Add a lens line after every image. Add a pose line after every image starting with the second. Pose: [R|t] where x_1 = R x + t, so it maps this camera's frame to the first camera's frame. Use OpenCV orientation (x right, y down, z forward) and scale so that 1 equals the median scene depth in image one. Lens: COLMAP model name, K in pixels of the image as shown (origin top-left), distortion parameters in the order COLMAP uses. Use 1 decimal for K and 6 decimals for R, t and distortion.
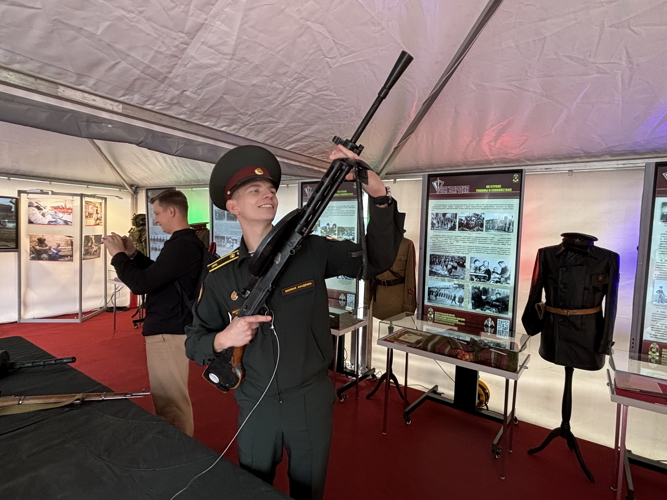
lens RADIAL K [[353.7, 0, 333.3], [0, 353.7, 247.0], [0, 0, 1]] dist [0.000625, -0.000160]
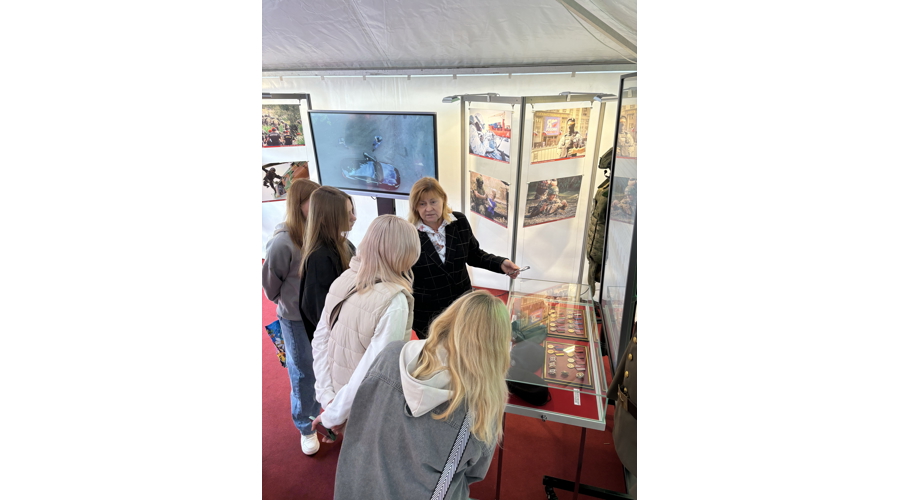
lens RADIAL K [[370.7, 0, 452.4], [0, 370.7, 249.9], [0, 0, 1]] dist [0.016761, -0.000162]
pose [[0.339937, 0.326163, -0.882077, -0.241968], [-0.037934, 0.941925, 0.333673, -0.120591], [0.939683, -0.079967, 0.332568, 0.735411]]
